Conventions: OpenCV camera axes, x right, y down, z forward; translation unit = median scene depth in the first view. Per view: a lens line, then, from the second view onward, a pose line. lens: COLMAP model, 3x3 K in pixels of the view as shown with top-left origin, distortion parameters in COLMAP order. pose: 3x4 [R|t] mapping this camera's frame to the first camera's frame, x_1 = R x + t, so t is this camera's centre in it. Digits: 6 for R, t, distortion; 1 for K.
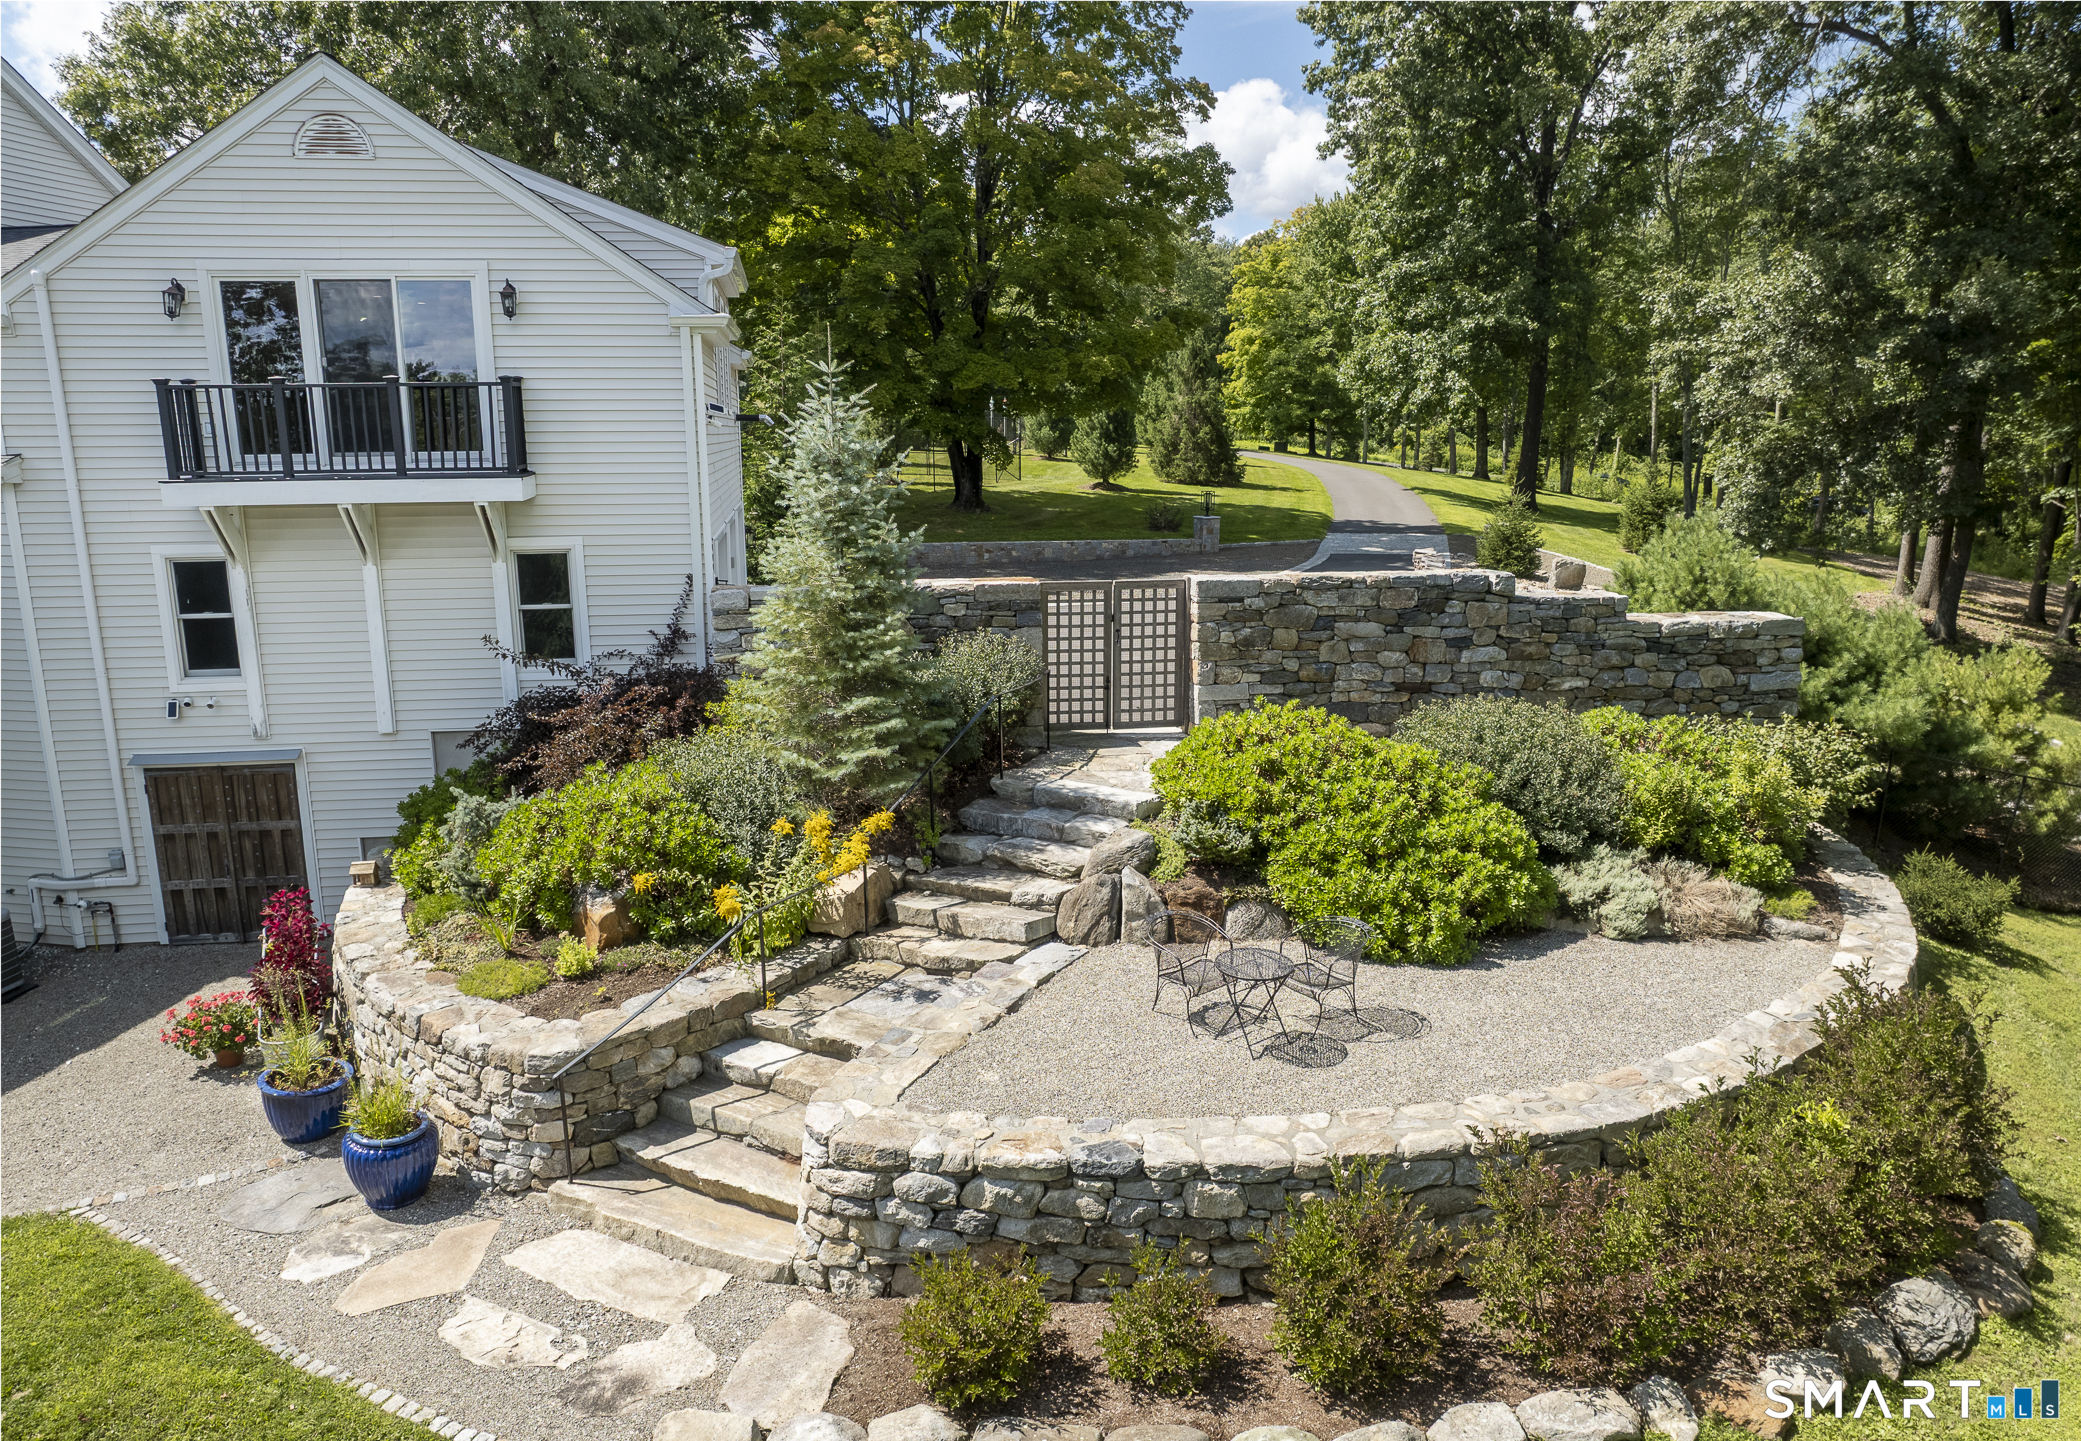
lens RADIAL K [[1467.0, 0, 1039.6], [0, 1467.0, 759.4], [0, 0, 1]] dist [0.000840, -0.074592]
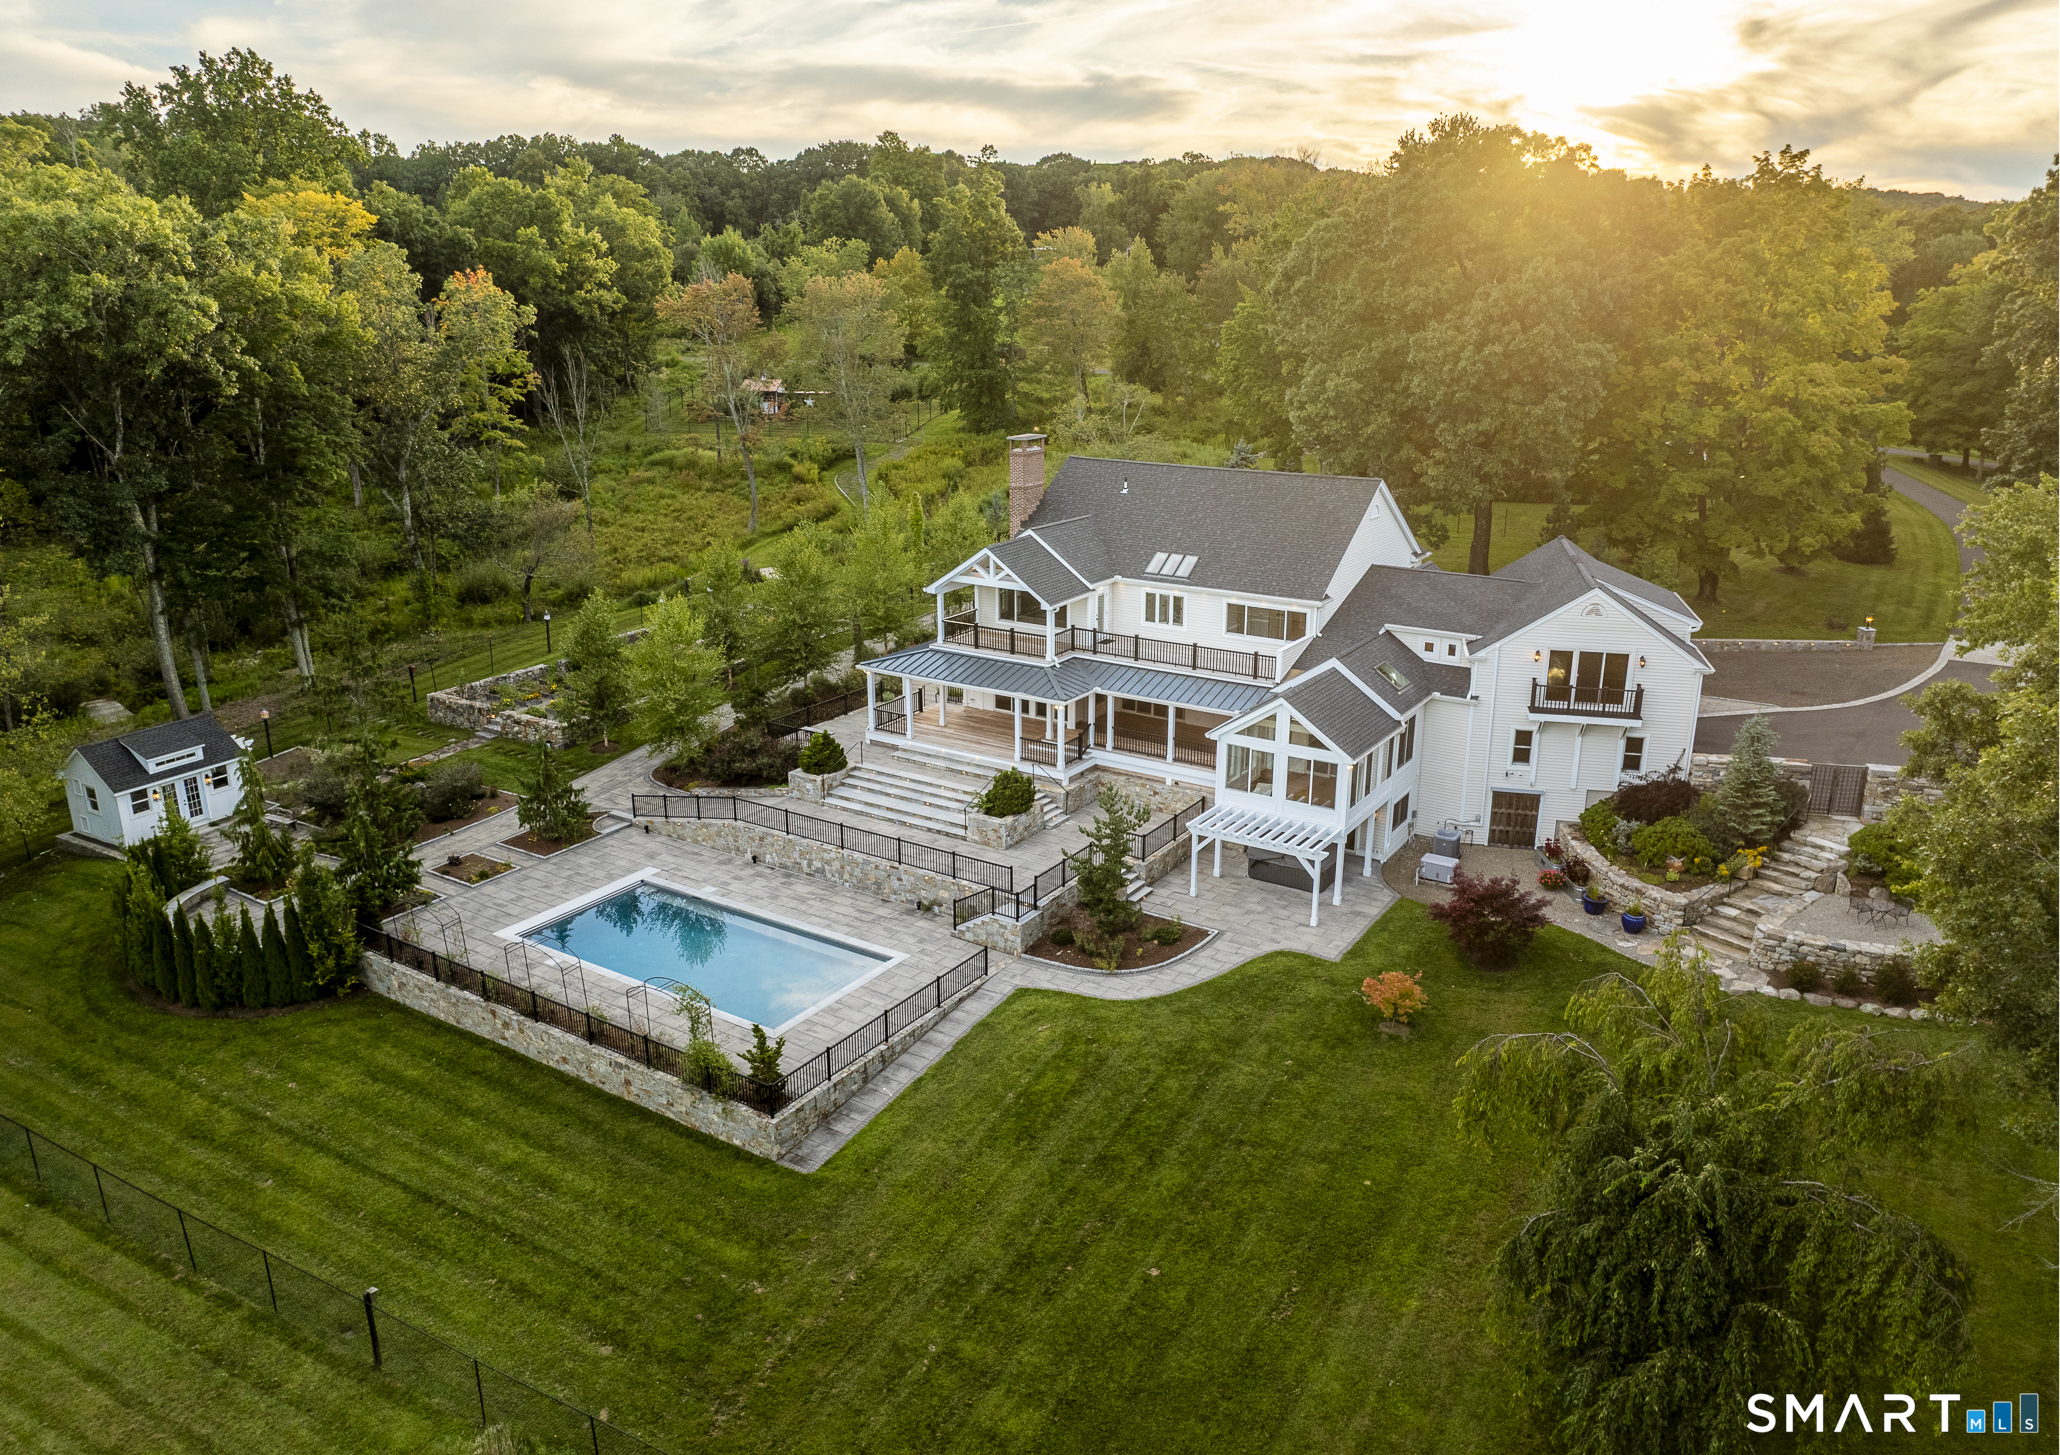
lens RADIAL K [[1460.7, 0, 1027.5], [0, 1460.7, 773.2], [0, 0, 1]] dist [-0.030627, -0.001031]
pose [[0.926119, 0.123672, -0.356383, -0.501966], [-0.082702, 0.988314, 0.128048, -0.412488], [0.368054, -0.089114, 0.925524, -2.678876]]
